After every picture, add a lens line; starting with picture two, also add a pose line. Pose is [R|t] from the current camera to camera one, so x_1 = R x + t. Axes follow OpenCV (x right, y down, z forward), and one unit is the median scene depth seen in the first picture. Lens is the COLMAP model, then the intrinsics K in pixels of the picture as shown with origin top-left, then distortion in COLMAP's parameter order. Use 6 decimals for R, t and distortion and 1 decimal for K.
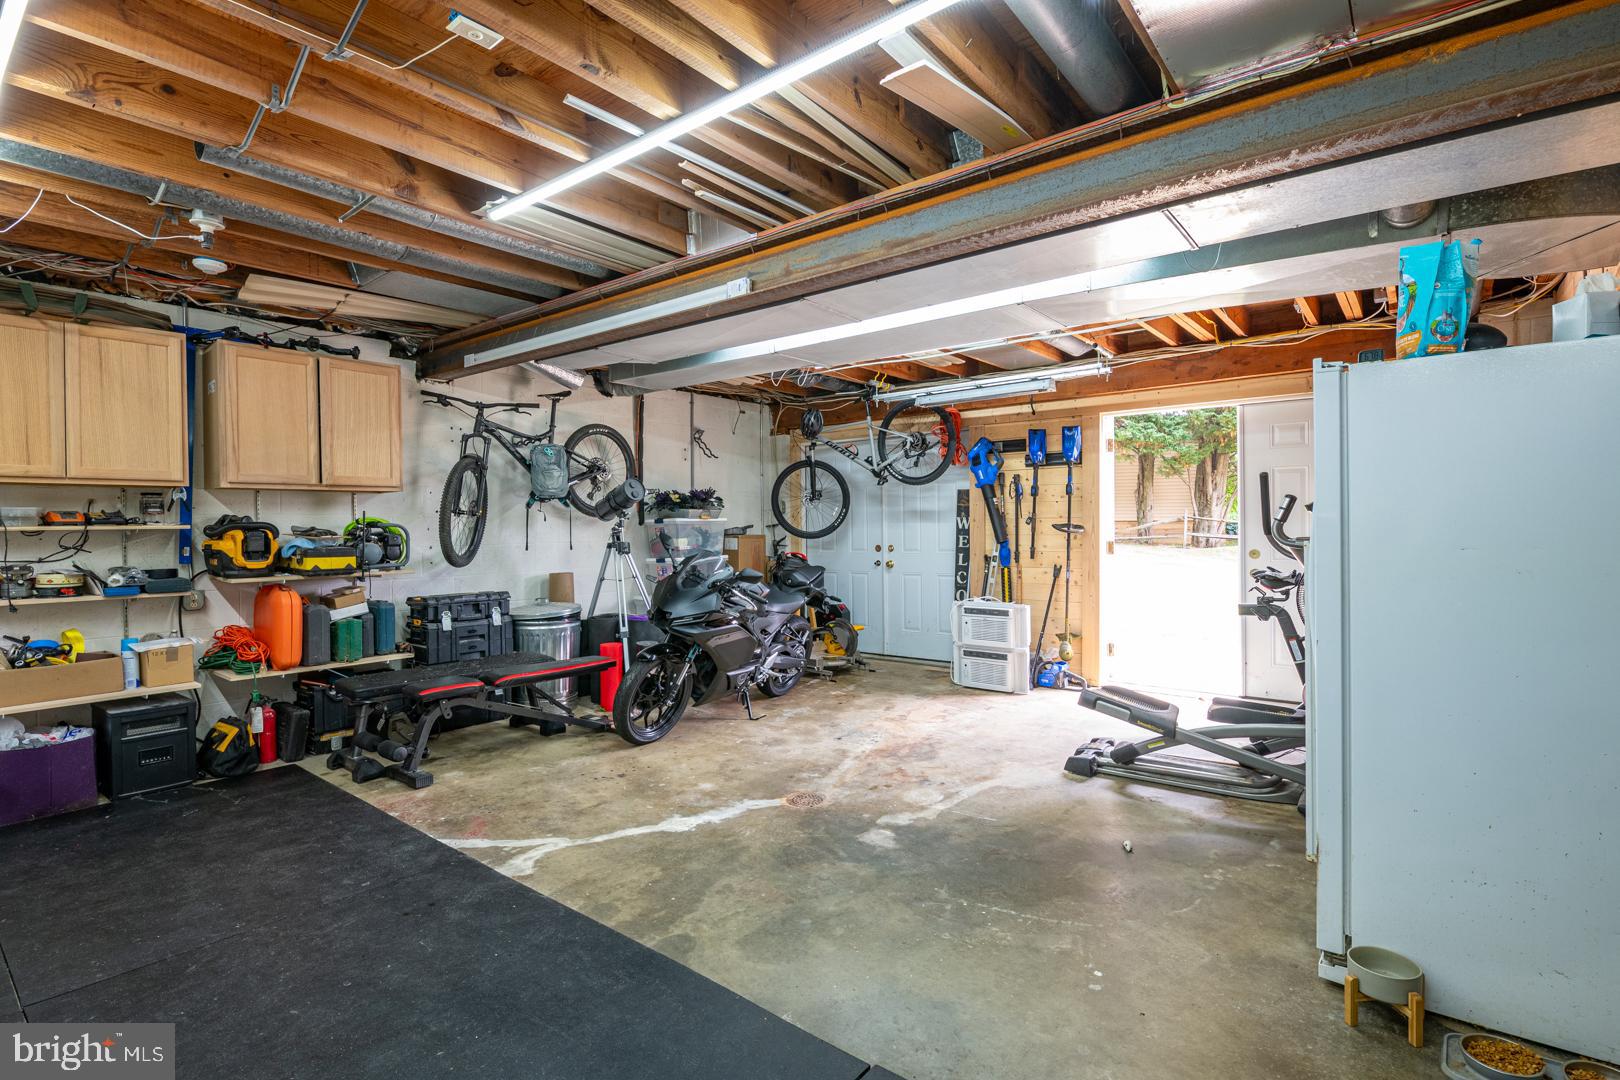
lens RADIAL K [[815.5, 0, 819.6], [0, 815.5, 523.0], [0, 0, 1]] dist [-0.000552, -0.010652]
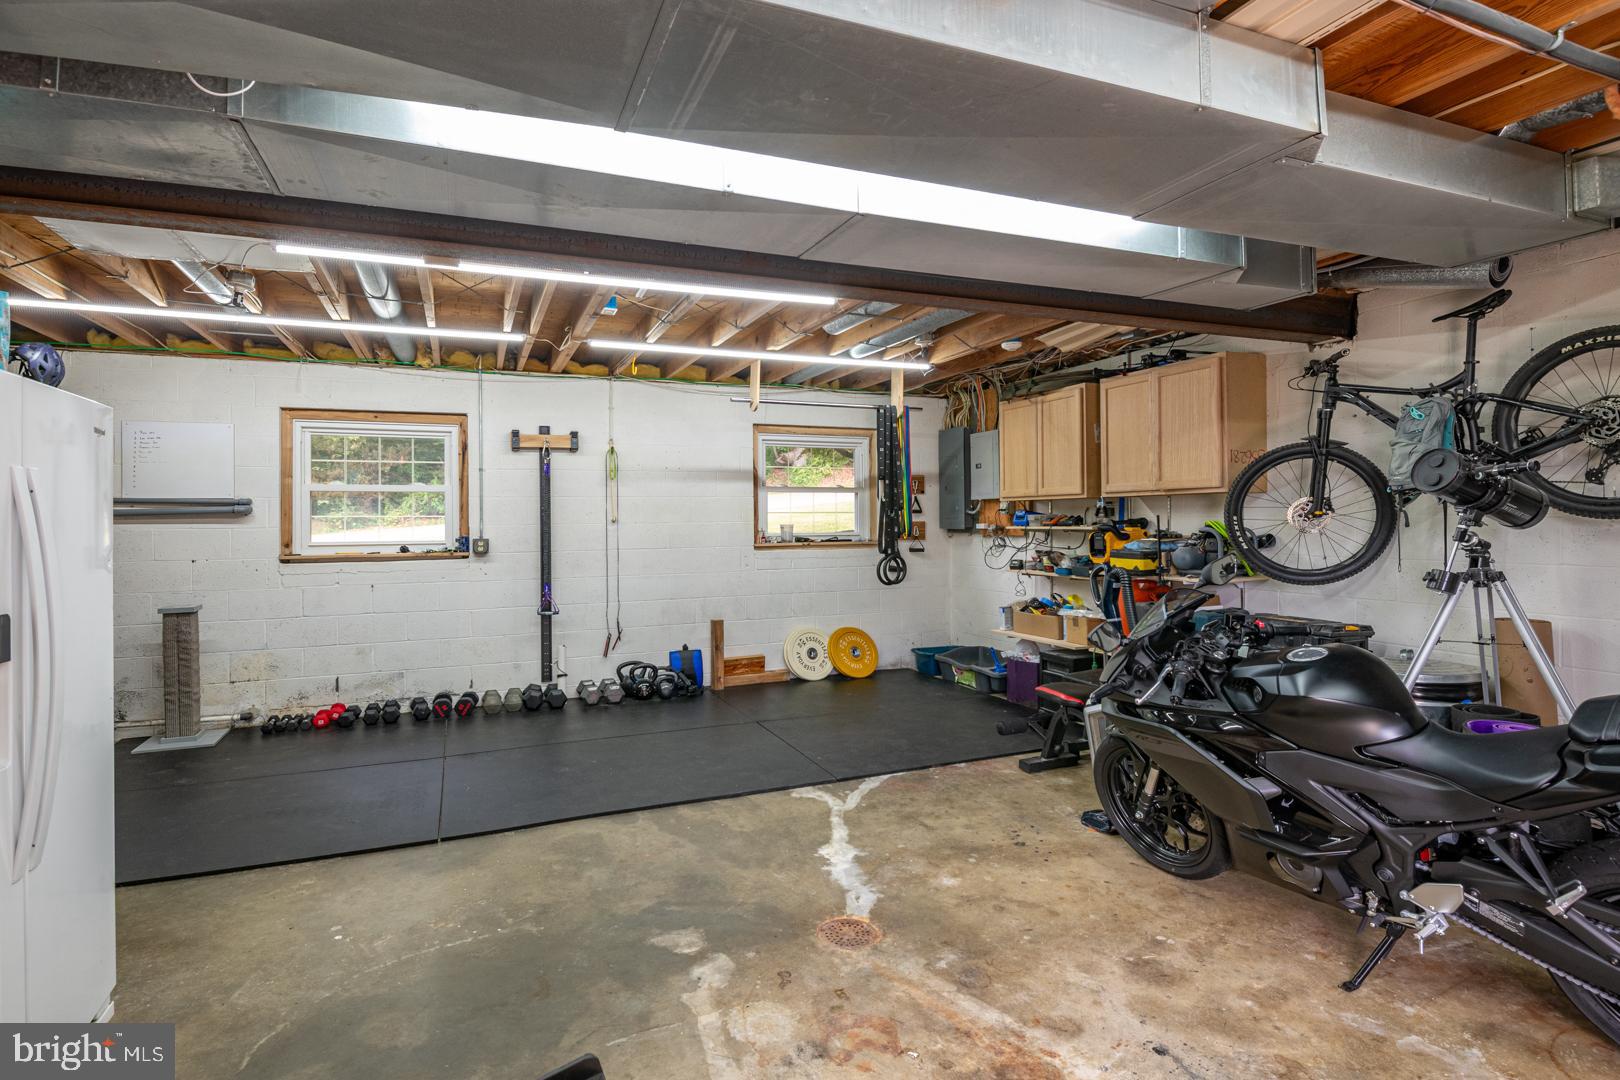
lens RADIAL K [[815.5, 0, 819.6], [0, 815.5, 523.0], [0, 0, 1]] dist [-0.000552, -0.010652]
pose [[-0.501466, 0.021050, -0.864921, 0.615213], [0.016224, 0.999757, 0.014926, -0.032223], [0.865025, -0.006547, -0.501685, 1.355372]]
